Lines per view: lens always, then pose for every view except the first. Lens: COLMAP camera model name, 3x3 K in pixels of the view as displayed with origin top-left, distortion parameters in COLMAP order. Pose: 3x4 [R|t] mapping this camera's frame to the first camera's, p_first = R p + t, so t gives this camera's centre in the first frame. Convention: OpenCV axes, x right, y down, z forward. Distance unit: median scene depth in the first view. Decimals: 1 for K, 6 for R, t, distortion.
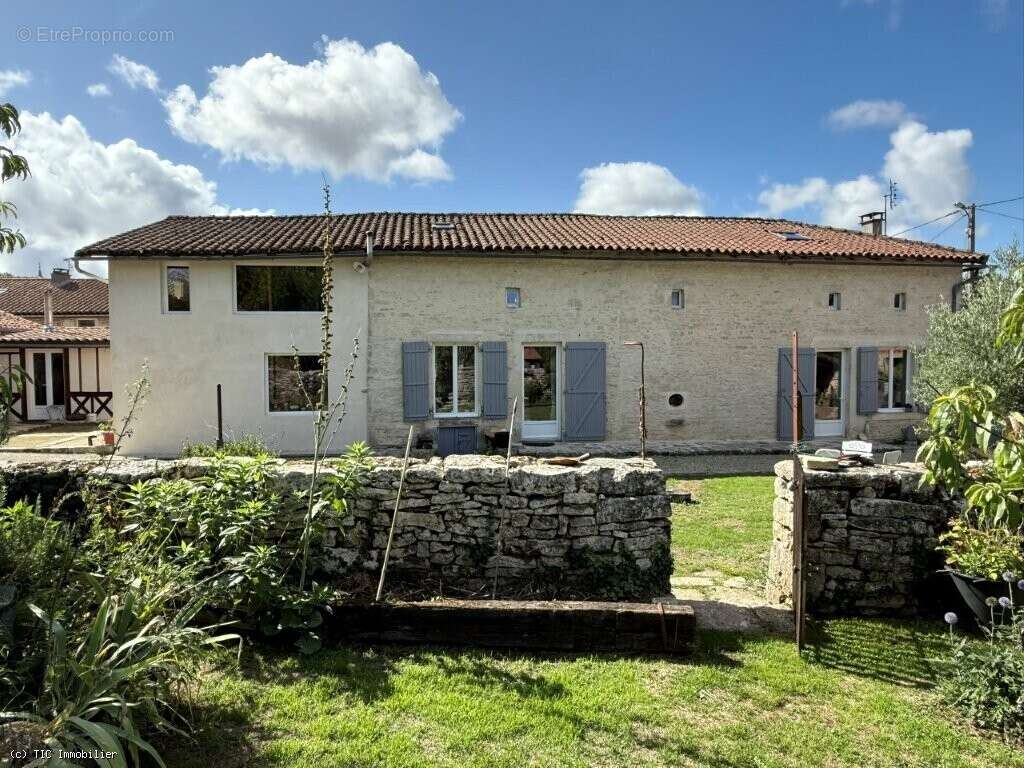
lens RADIAL K [[651.6, 0, 512.0], [0, 651.6, 384.0], [0, 0, 1]] dist [0.000805, 0.001779]
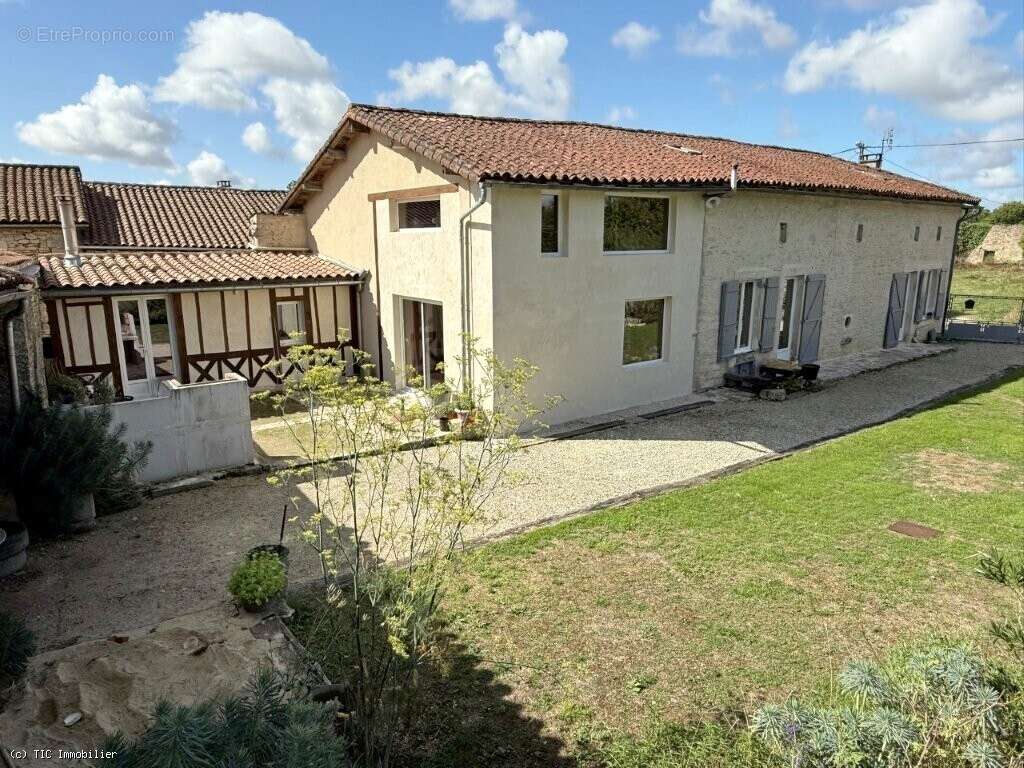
lens RADIAL K [[665.4, 0, 512.0], [0, 665.4, 384.0], [0, 0, 1]] dist [-0.006011, 0.000971]
pose [[0.864871, -0.106572, 0.490551, -0.859821], [0.022651, 0.984495, 0.173945, -0.085418], [-0.501482, -0.139329, 0.853875, 0.271053]]
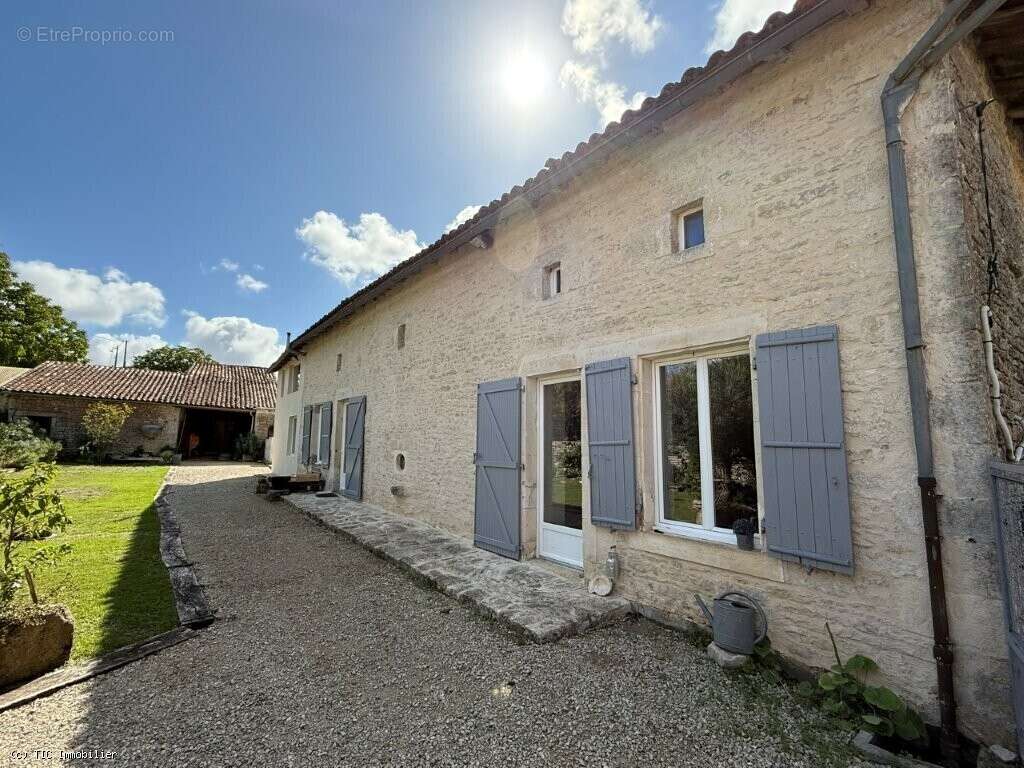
lens RADIAL K [[450.6, 0, 512.0], [0, 450.6, 384.0], [0, 0, 1]] dist [-0.000524, -0.000275]
pose [[0.481870, -0.098399, -0.870701, 0.800167], [-0.049626, 0.989015, -0.139234, 0.000980], [0.874837, 0.110302, 0.471693, 0.847934]]
